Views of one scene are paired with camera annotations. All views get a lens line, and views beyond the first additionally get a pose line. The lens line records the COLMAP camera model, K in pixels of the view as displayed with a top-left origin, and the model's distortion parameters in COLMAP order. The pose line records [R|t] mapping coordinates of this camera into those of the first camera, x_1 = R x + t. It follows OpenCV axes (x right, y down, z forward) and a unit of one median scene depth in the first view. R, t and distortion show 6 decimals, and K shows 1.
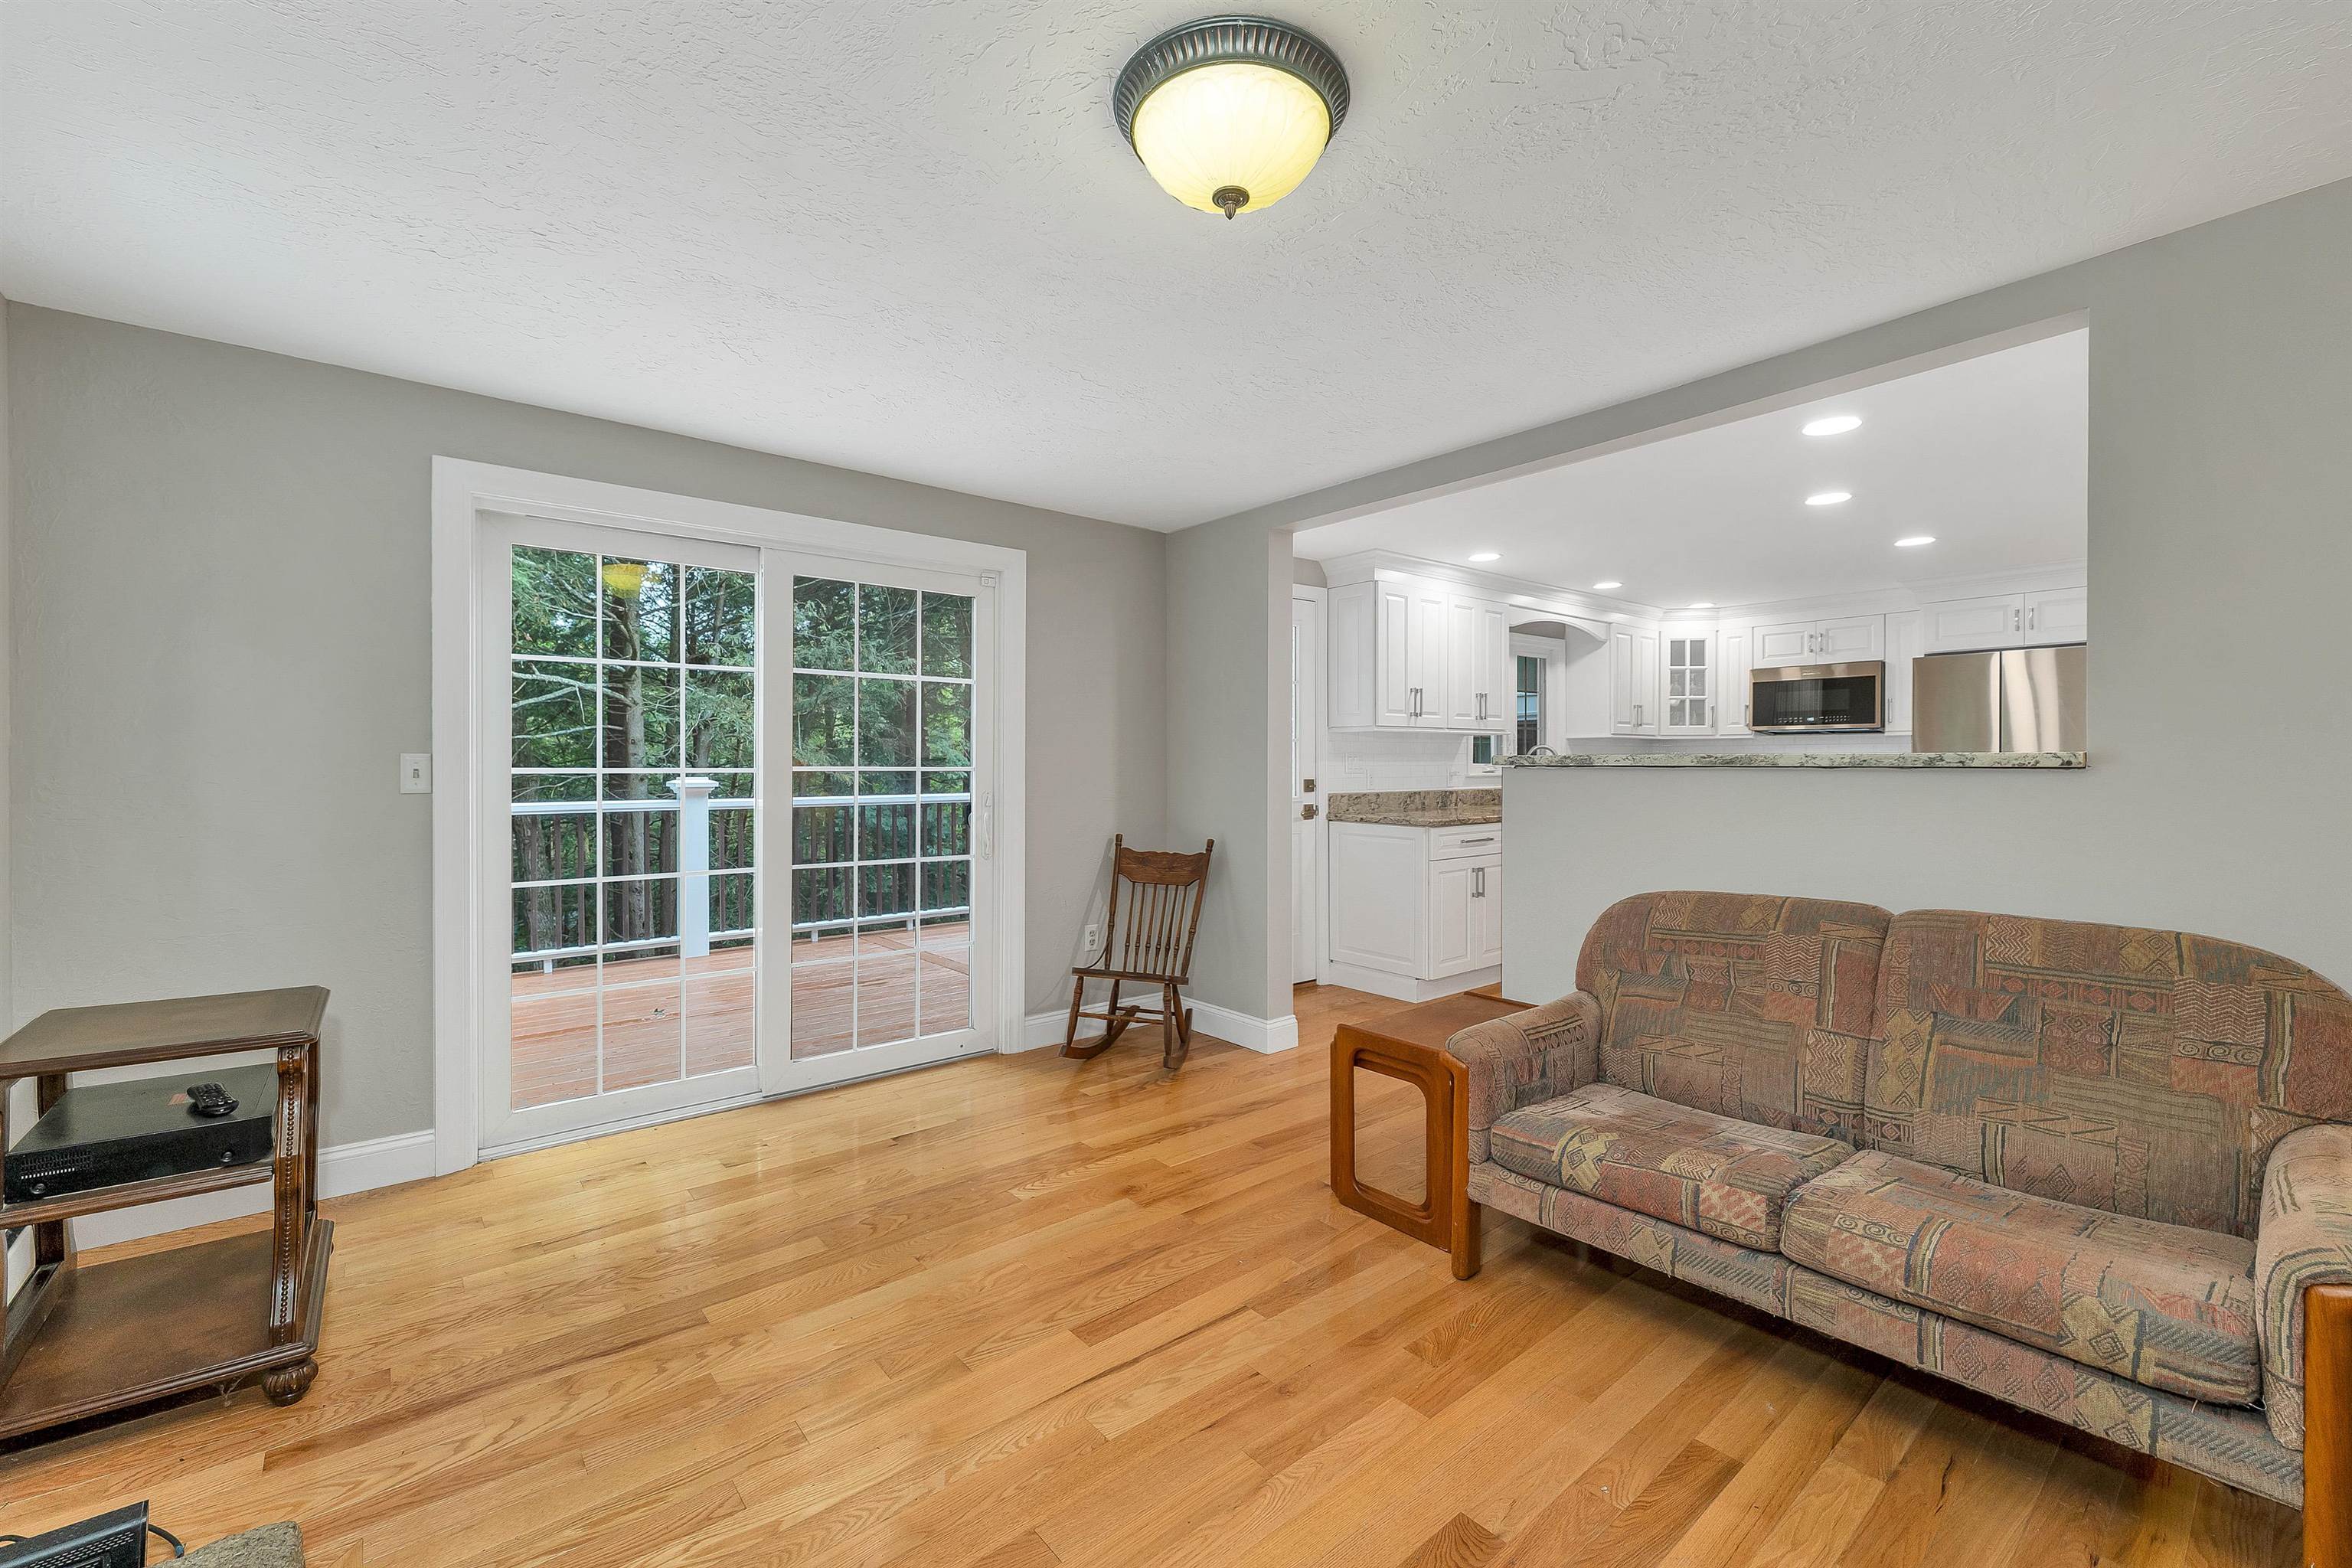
lens RADIAL K [[985.8, 0, 1179.9], [0, 985.8, 770.7], [0, 0, 1]] dist [0.003704, 0.000200]
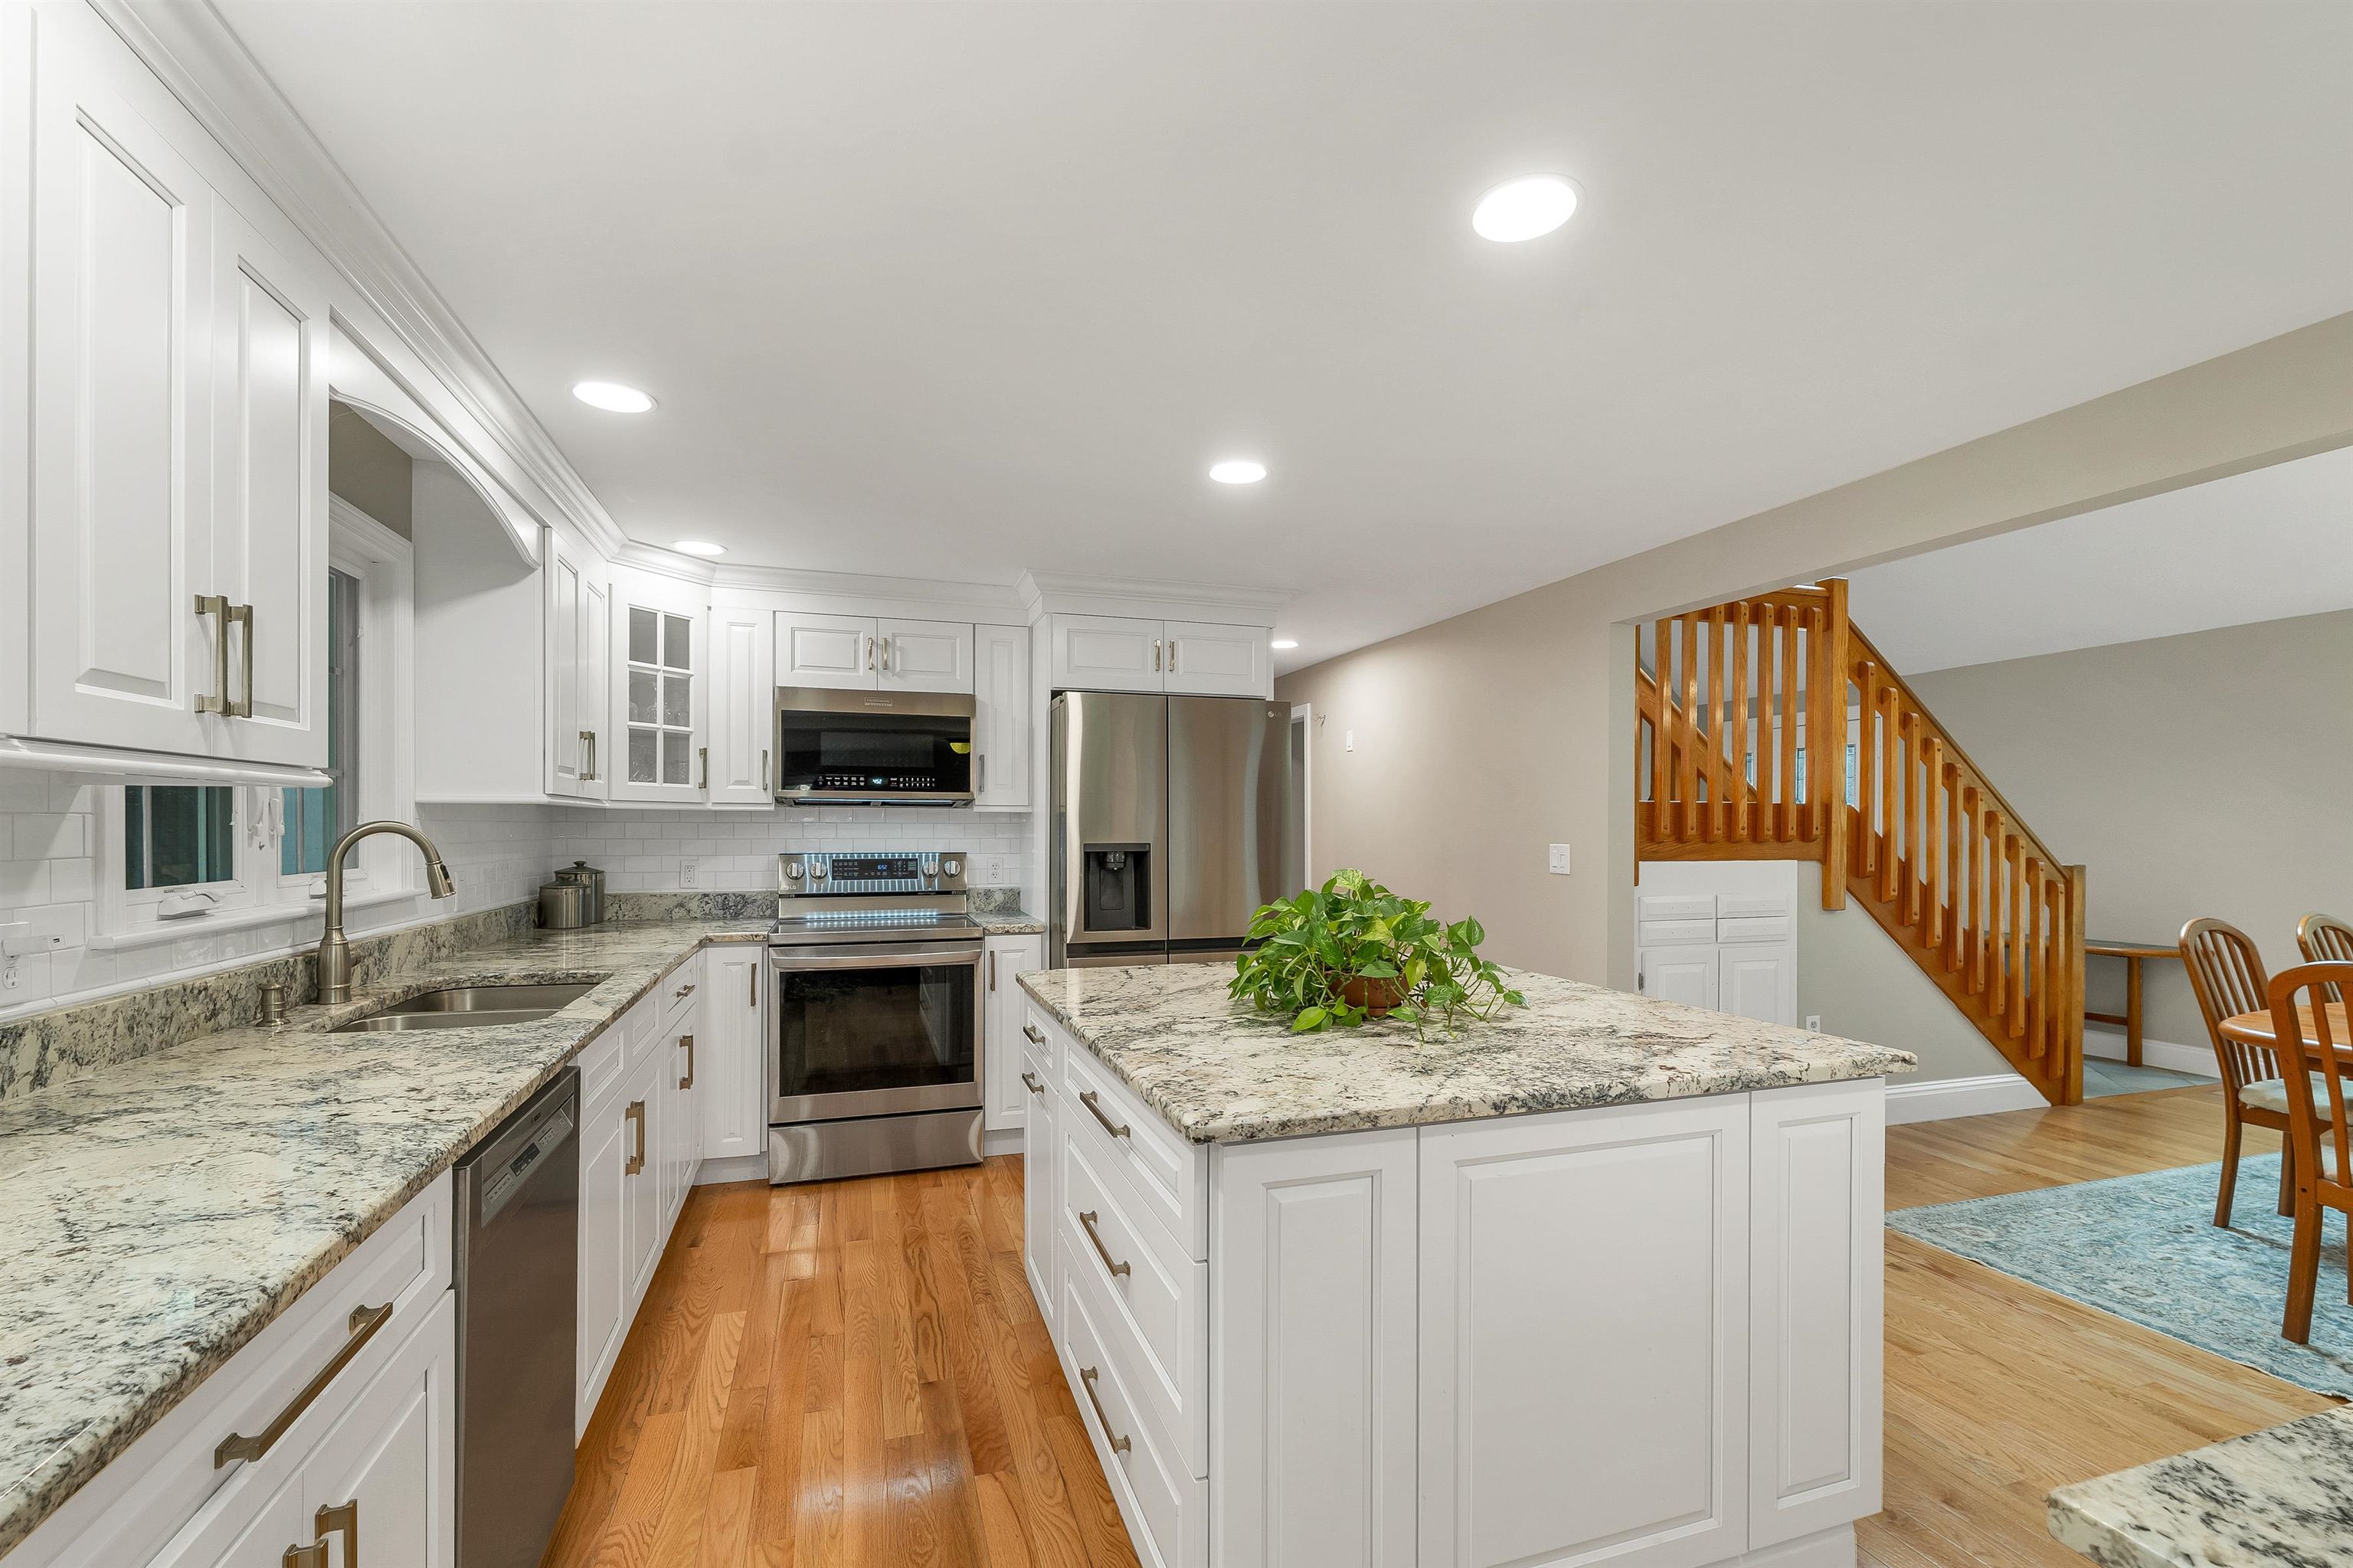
lens RADIAL K [[999.4, 0, 1162.0], [0, 999.4, 833.3], [0, 0, 1]] dist [0.001293, 0.000191]
pose [[0.378293, -0.002226, 0.925683, 0.144414], [0.005903, 0.999983, -0.000008, -0.019270], [-0.925667, 0.005468, 0.378299, 0.594759]]
